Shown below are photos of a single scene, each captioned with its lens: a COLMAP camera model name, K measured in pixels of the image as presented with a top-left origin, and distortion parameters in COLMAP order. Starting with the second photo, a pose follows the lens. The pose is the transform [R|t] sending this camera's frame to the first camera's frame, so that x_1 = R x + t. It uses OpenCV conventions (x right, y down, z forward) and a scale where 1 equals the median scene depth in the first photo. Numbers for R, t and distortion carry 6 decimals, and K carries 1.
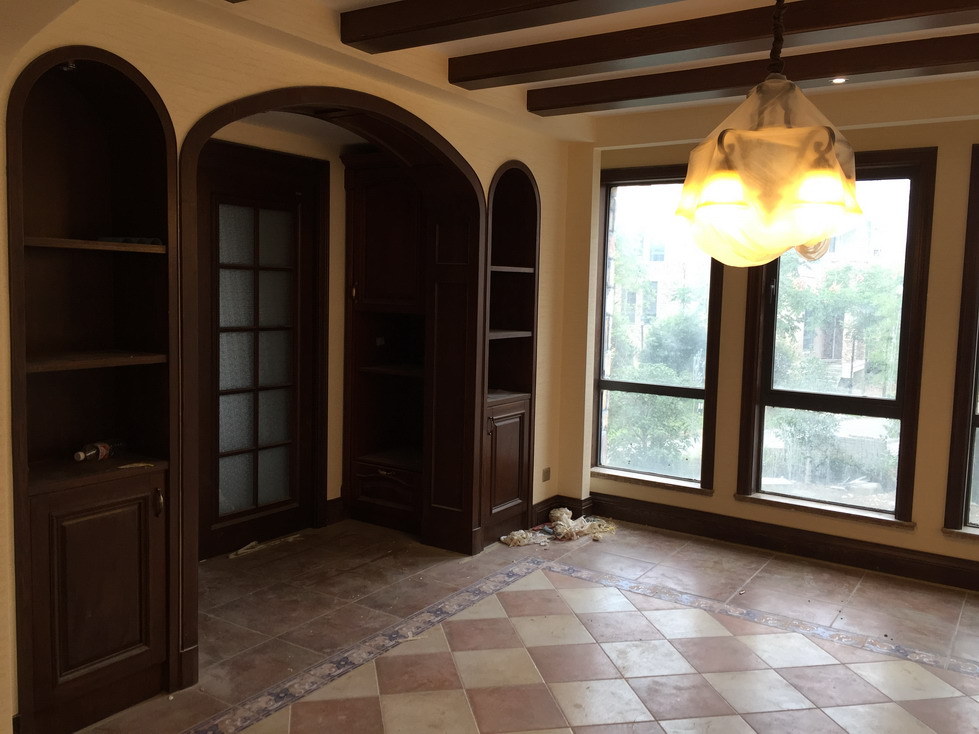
lens RADIAL K [[839.0, 0, 489.5], [0, 839.0, 367.0], [0, 0, 1]] dist [0.084599, -0.085757]
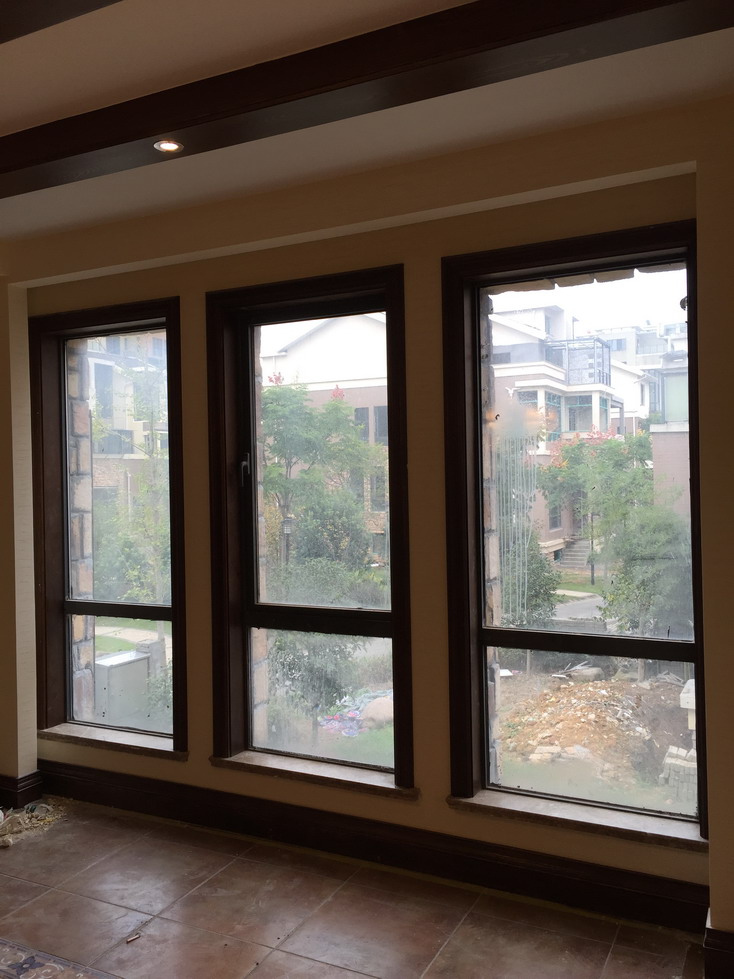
lens RADIAL K [[839.0, 0, 367.0], [0, 839.0, 489.5], [0, 0, 1]] dist [0.084599, -0.085757]
pose [[0.992792, -0.050064, 0.108889, 0.353437], [0.058665, 0.995282, -0.077274, -0.009803], [-0.104507, 0.083105, 0.991046, 0.264359]]
